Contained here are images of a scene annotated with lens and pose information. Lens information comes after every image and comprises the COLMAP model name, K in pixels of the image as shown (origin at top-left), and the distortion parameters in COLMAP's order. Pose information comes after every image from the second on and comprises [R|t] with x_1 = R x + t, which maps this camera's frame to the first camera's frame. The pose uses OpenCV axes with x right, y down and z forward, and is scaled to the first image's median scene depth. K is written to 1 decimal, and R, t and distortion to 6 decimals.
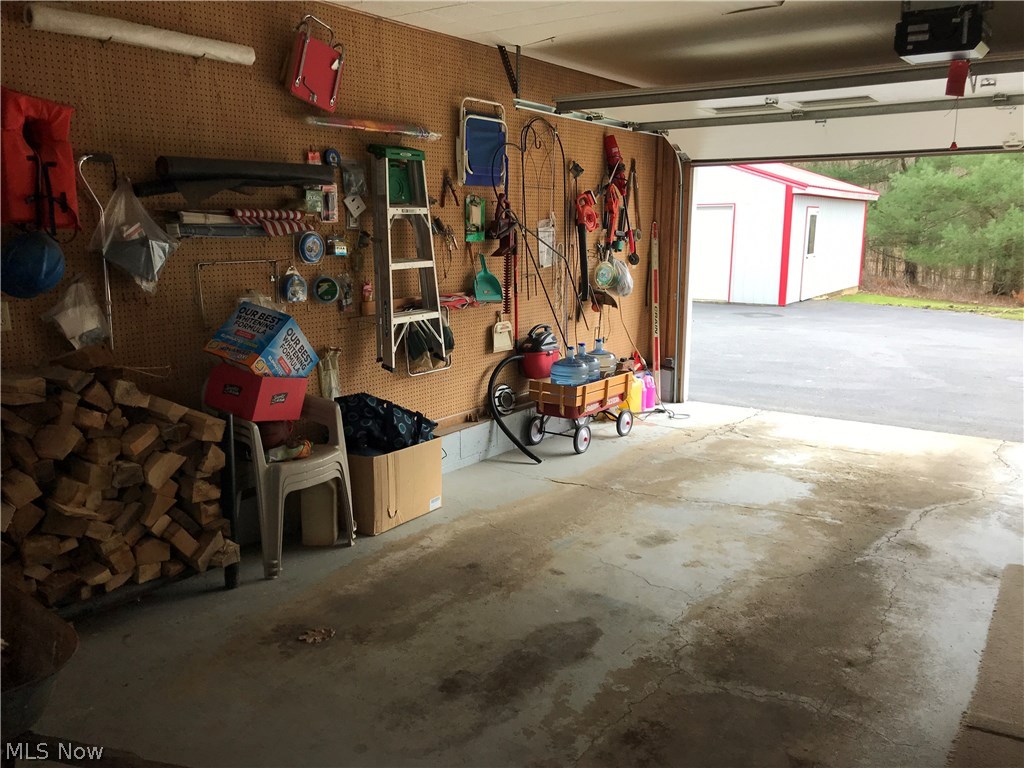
lens RADIAL K [[844.1, 0, 515.9], [0, 844.1, 380.3], [0, 0, 1]] dist [0.041780, -0.027475]
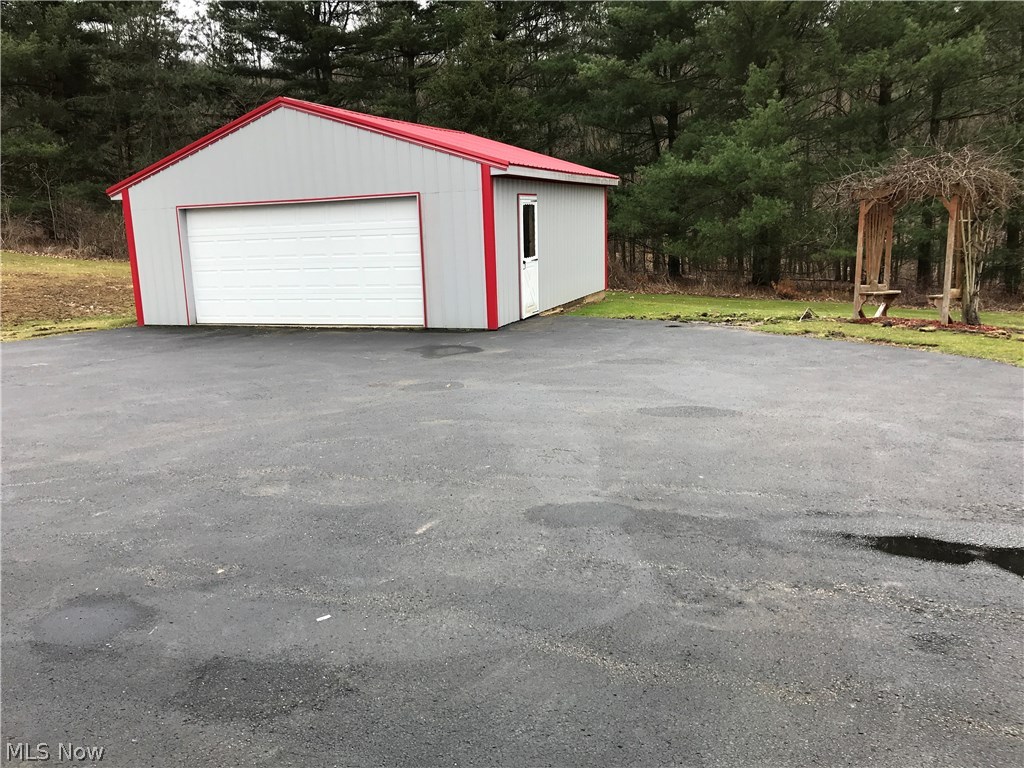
lens RADIAL K [[844.1, 0, 508.7], [0, 844.1, 384.7], [0, 0, 1]] dist [0.041780, -0.027475]
pose [[0.972392, -0.087470, 0.216340, 0.156523], [0.087181, 0.996133, 0.010900, -0.045016], [-0.216457, 0.008261, 0.976257, 0.270305]]
